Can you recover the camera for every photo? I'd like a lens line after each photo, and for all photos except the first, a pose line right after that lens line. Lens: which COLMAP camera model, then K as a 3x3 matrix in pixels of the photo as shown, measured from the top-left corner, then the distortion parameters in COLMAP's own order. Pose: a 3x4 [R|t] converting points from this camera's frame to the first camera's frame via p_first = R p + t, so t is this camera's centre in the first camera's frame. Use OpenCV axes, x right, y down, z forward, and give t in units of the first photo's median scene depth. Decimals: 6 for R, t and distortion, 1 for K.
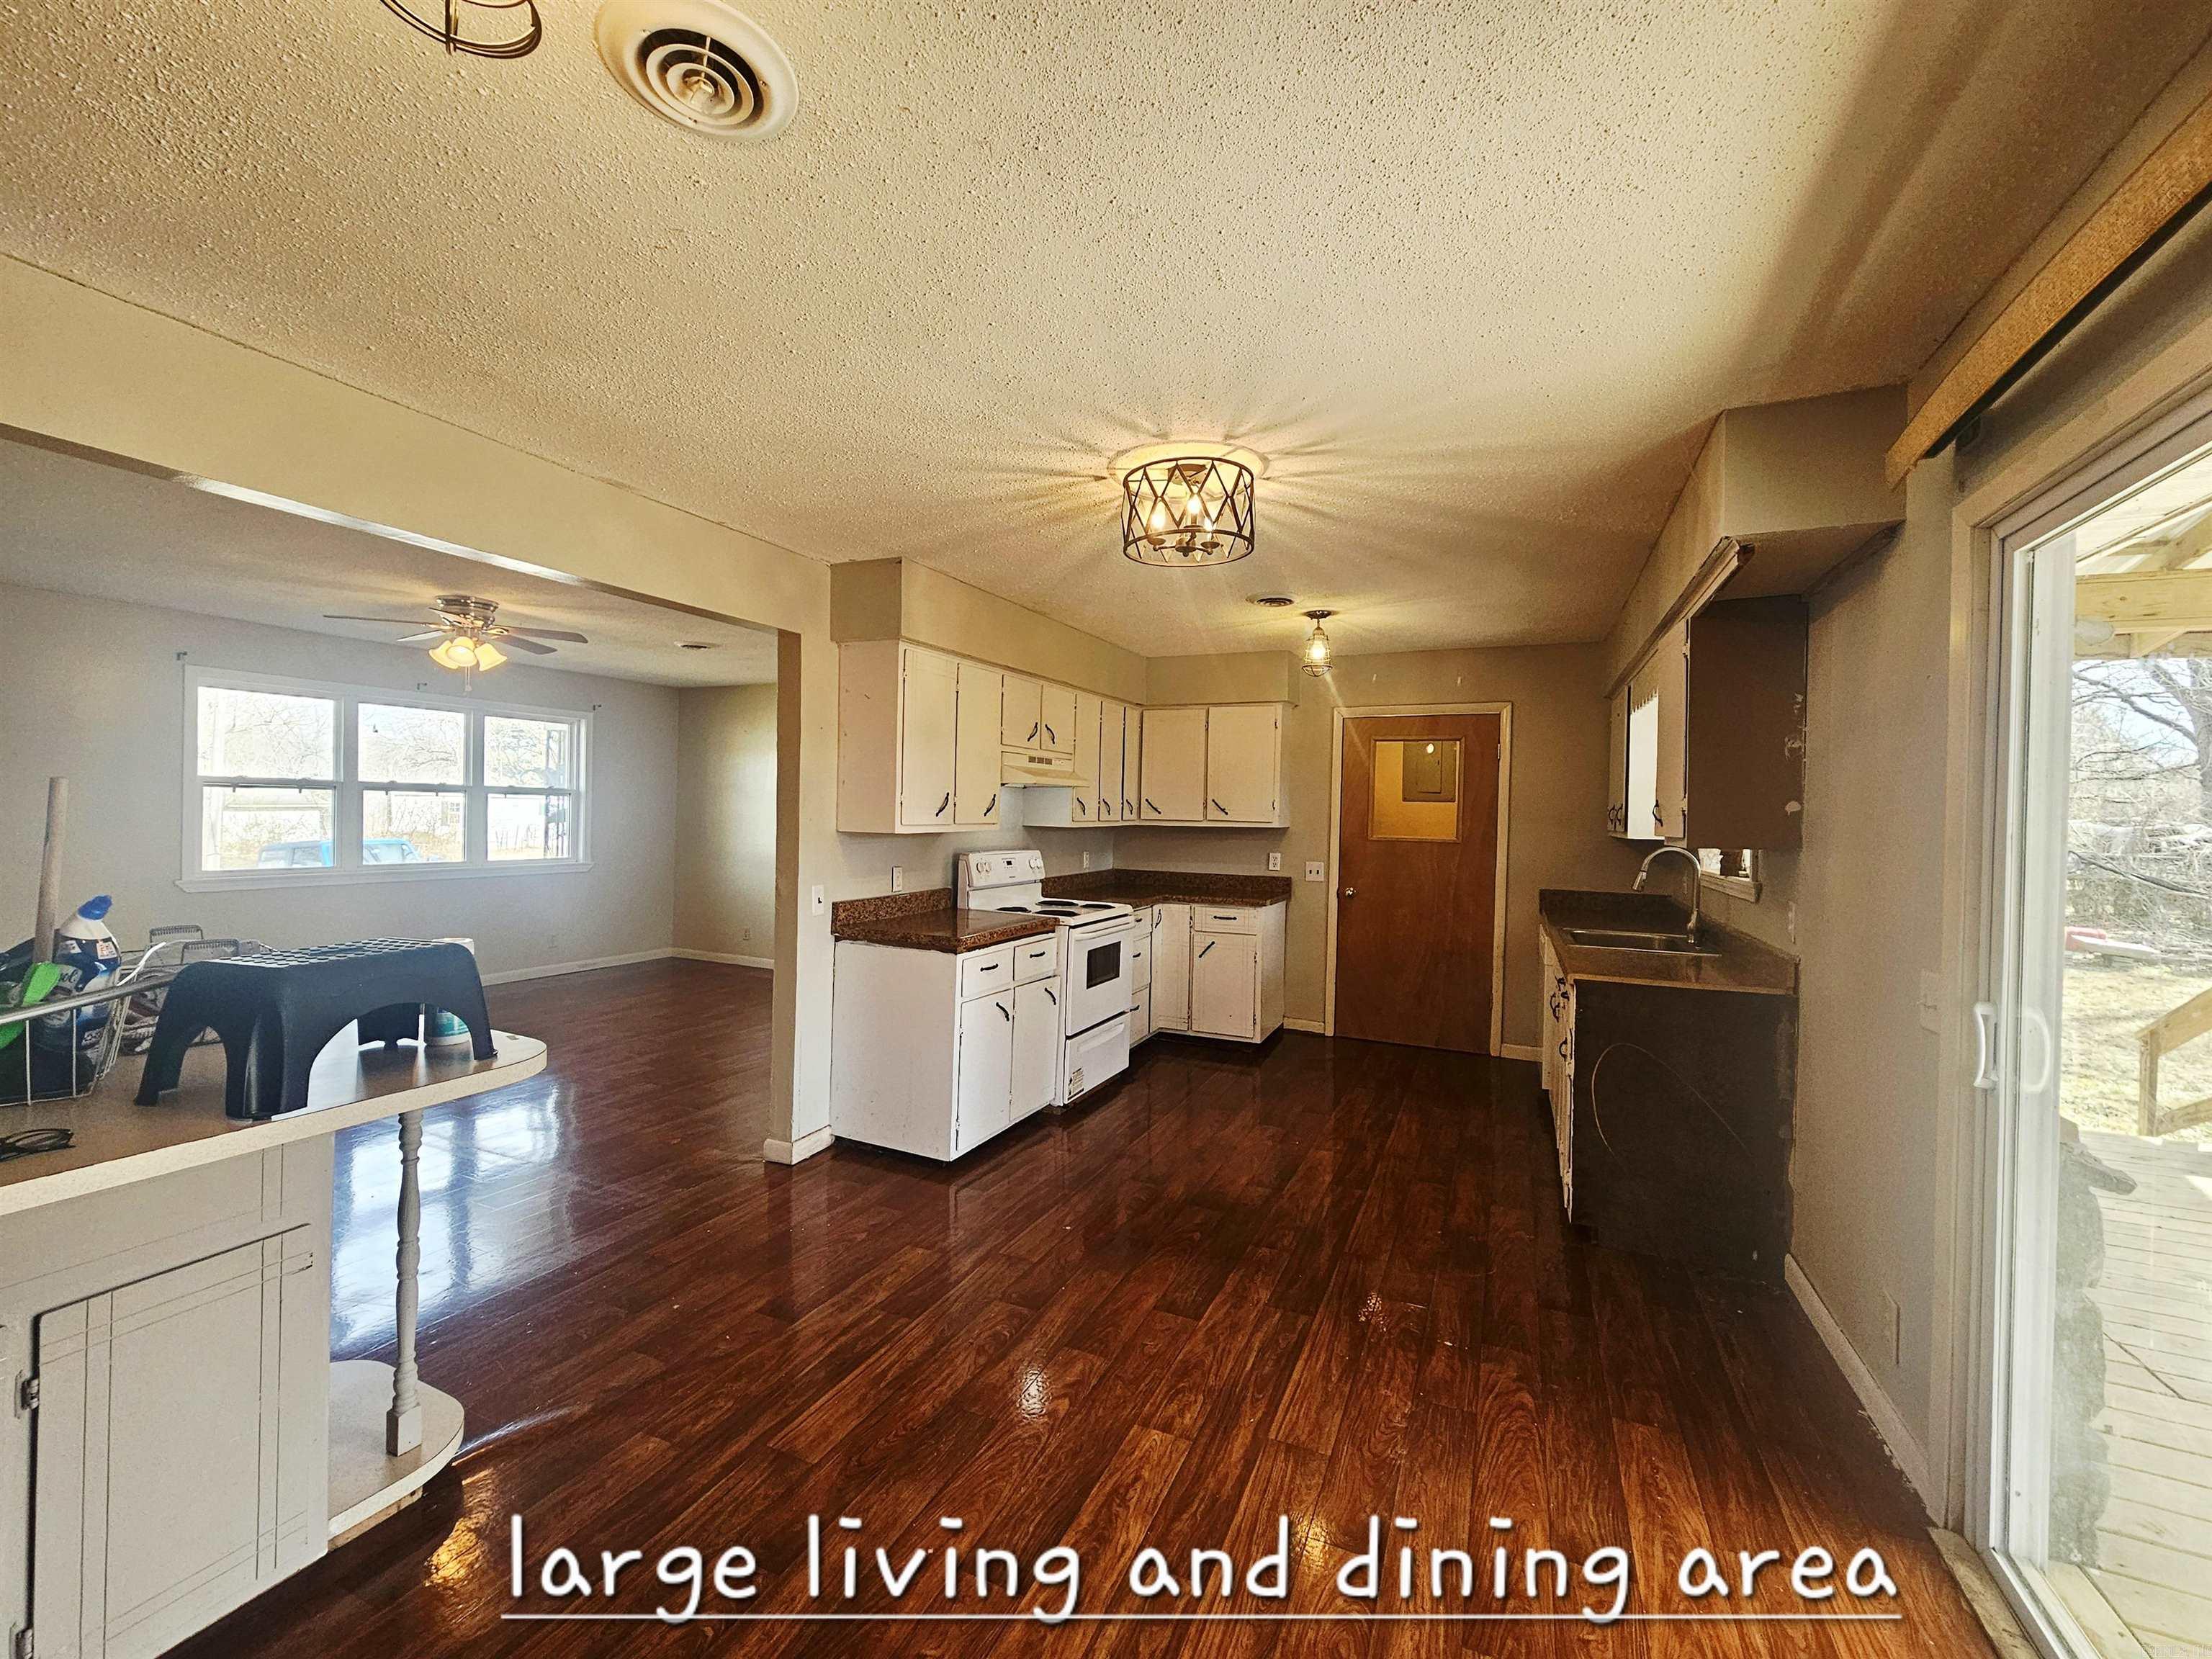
lens RADIAL K [[890.2, 0, 1104.4], [0, 890.2, 821.2], [0, 0, 1]] dist [0.002426, -0.000088]
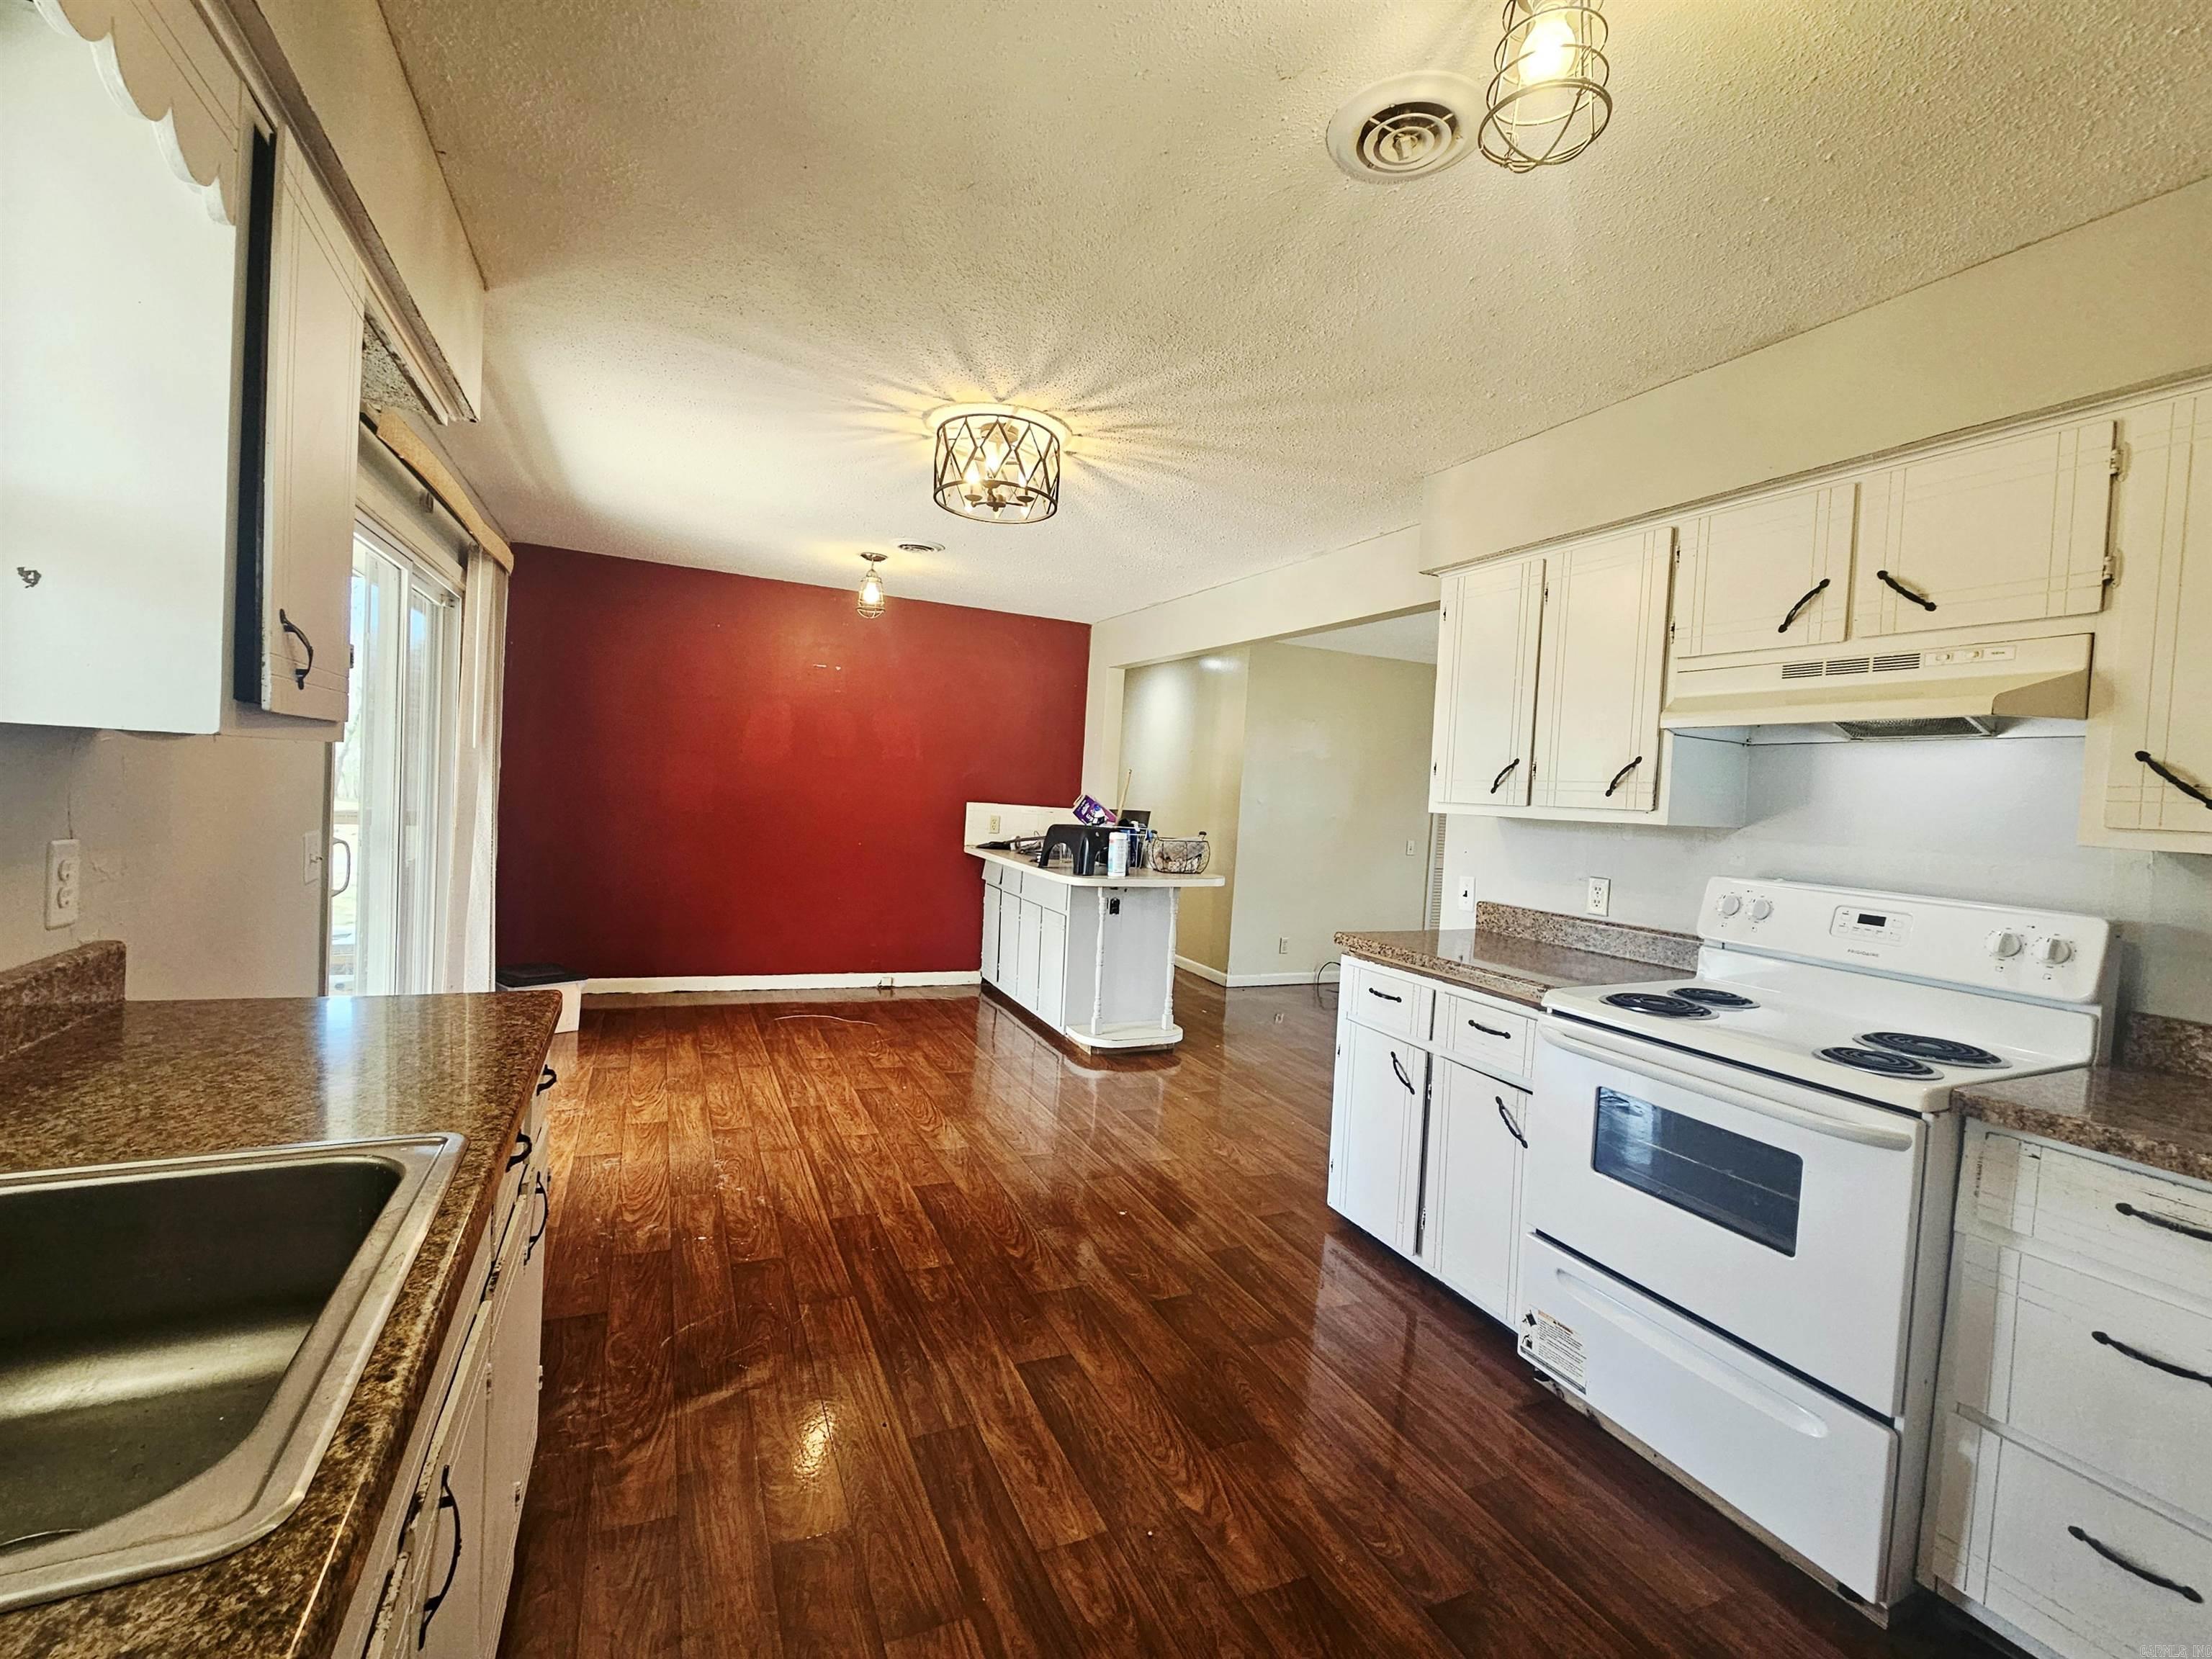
lens RADIAL K [[890.2, 0, 1104.0], [0, 890.2, 847.5], [0, 0, 1]] dist [0.002426, -0.000088]
pose [[-0.626225, 0.001044, -0.779642, 0.749704], [-0.067722, 0.996147, 0.055729, 0.022856], [0.776696, 0.087698, -0.623741, 1.635998]]
